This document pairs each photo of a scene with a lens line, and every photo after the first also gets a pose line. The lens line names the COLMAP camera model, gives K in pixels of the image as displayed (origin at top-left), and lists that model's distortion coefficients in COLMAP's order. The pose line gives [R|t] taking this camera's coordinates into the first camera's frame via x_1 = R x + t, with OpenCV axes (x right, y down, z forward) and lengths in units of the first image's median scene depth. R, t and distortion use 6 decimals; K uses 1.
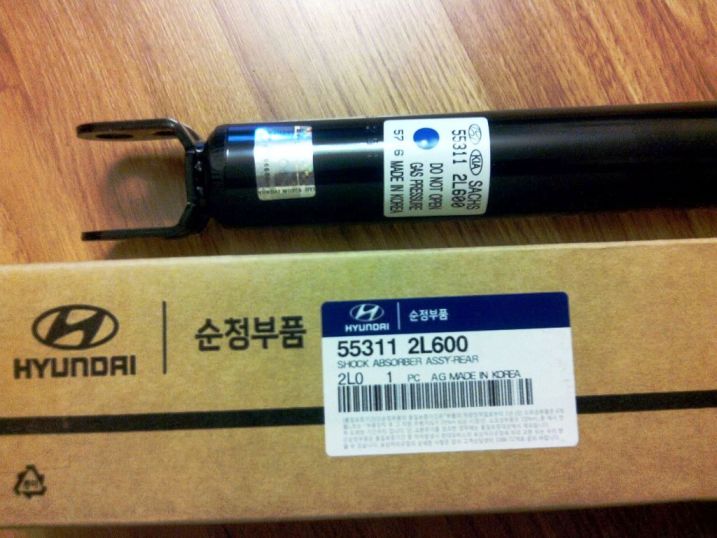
lens RADIAL K [[769.0, 0, 359.0], [0, 769.0, 269.4], [0, 0, 1]] dist [-0.006259, 0.000000]
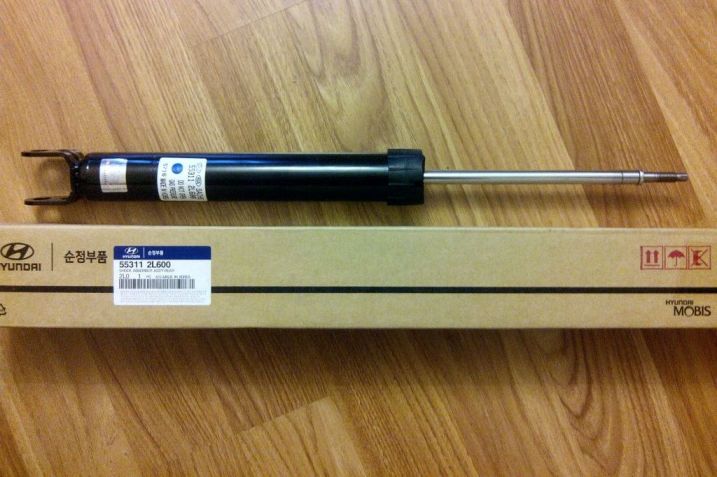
lens RADIAL K [[704.9, 0, 358.7], [0, 704.9, 238.8], [0, 0, 1]] dist [-0.060660, 0.000000]
pose [[0.997241, 0.043274, 0.060310, 0.618735], [-0.051050, 0.989665, 0.134006, -0.332320], [-0.053888, -0.136715, 0.989144, -1.331825]]
